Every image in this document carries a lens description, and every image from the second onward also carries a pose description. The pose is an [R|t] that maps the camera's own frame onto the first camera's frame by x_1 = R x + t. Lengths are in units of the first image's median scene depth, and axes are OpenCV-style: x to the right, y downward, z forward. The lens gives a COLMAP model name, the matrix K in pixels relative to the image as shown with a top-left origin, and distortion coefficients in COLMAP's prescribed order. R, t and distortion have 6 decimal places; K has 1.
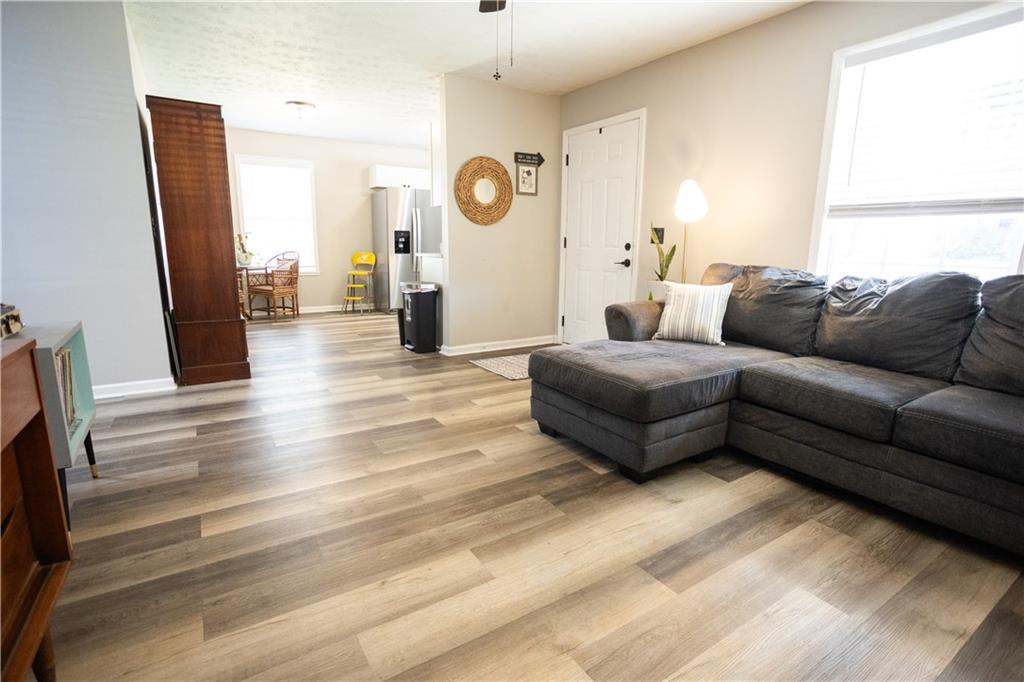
lens RADIAL K [[497.7, 0, 515.2], [0, 497.7, 348.0], [0, 0, 1]] dist [-0.048563, 0.027264]
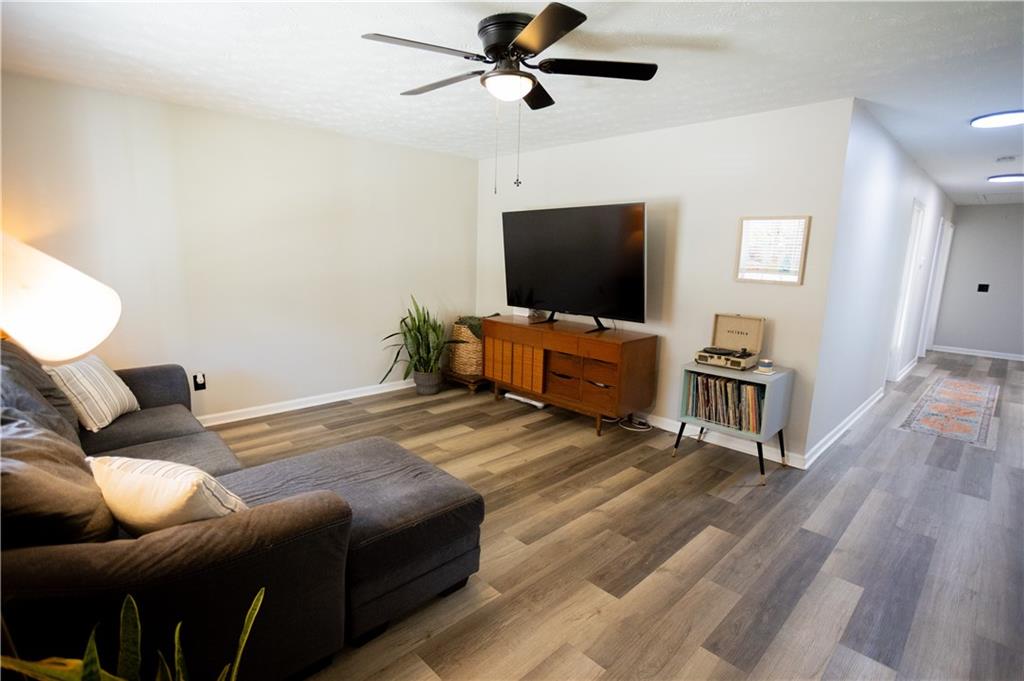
lens RADIAL K [[497.7, 0, 515.2], [0, 497.7, 347.5], [0, 0, 1]] dist [-0.048563, 0.027264]
pose [[-0.979810, -0.005191, -0.199862, 0.163641], [-0.081528, 0.923145, 0.375708, -0.588774], [0.182551, 0.384417, -0.904930, 1.961854]]
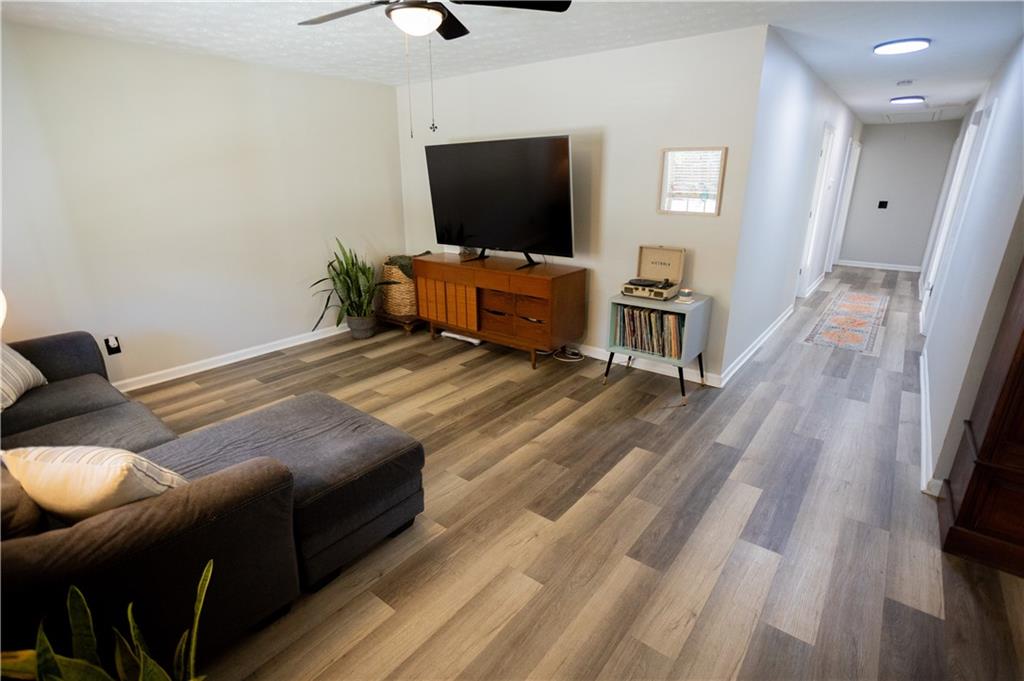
lens RADIAL K [[497.7, 0, 515.2], [0, 497.7, 347.5], [0, 0, 1]] dist [-0.048563, 0.027264]
pose [[-0.946533, 0.090715, -0.309591, 0.147014], [-0.079599, 0.864311, 0.496620, -0.639015], [0.312634, 0.494710, -0.810877, 1.971899]]
